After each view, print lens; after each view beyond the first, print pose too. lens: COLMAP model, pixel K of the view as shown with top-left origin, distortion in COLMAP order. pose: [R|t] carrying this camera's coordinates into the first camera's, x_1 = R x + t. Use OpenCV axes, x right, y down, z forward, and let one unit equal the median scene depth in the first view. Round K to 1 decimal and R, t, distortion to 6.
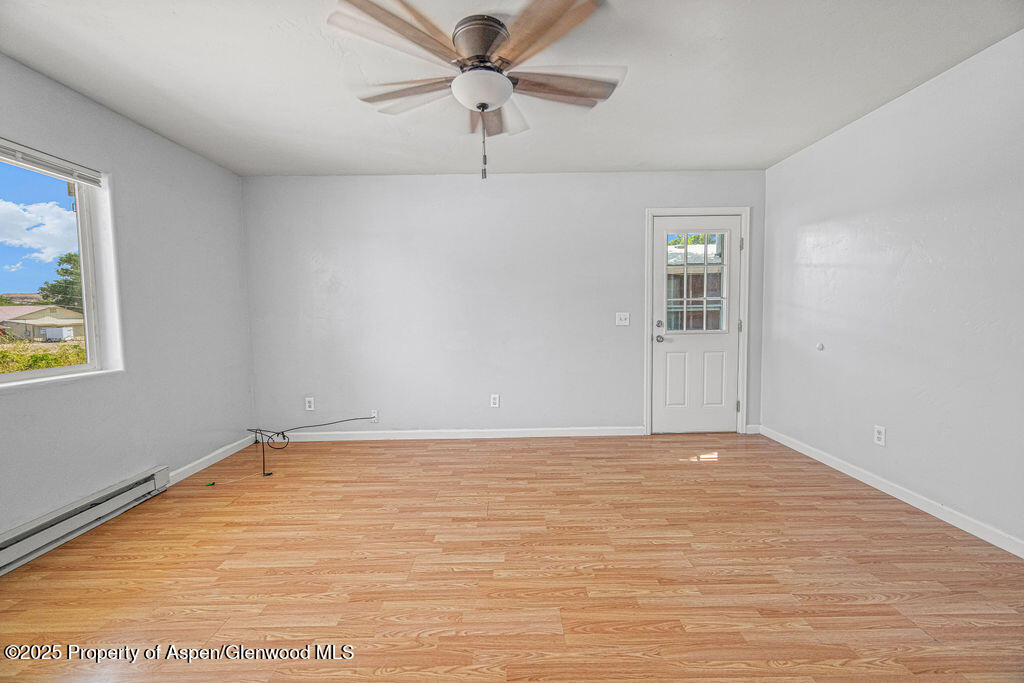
lens RADIAL K [[437.9, 0, 515.5], [0, 437.9, 332.8], [0, 0, 1]] dist [0.002254, 0.000129]
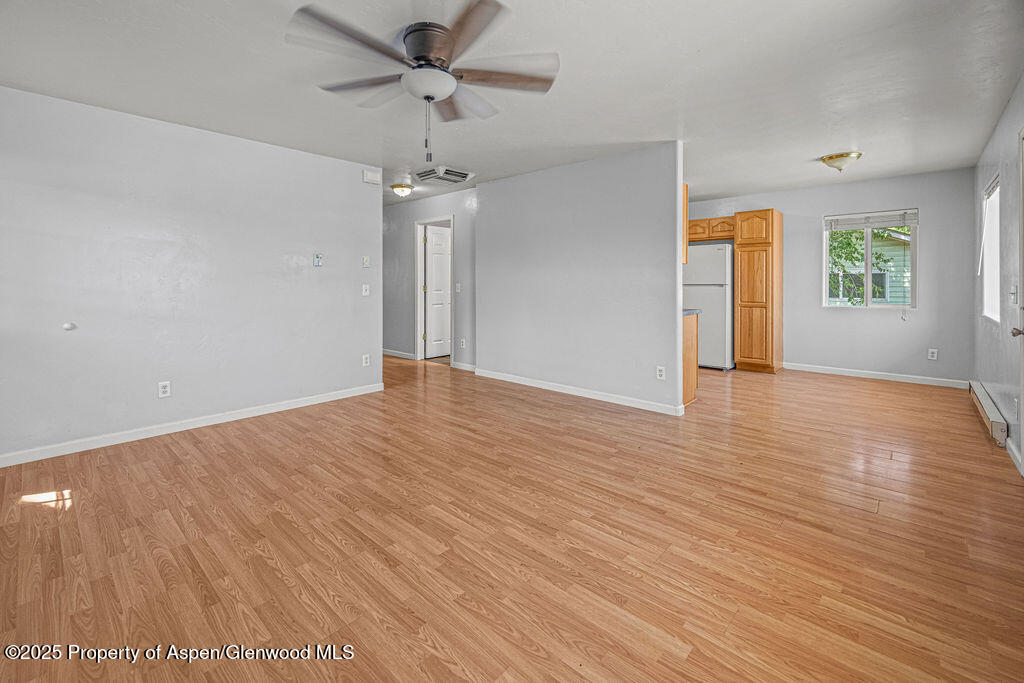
lens RADIAL K [[443.4, 0, 505.2], [0, 443.4, 292.7], [0, 0, 1]] dist [-0.000681, -0.000112]
pose [[-0.736243, 0.001202, 0.676717, -0.767097], [0.043203, 0.998042, 0.045230, -0.053753], [-0.675337, 0.062536, -0.734853, 1.372523]]
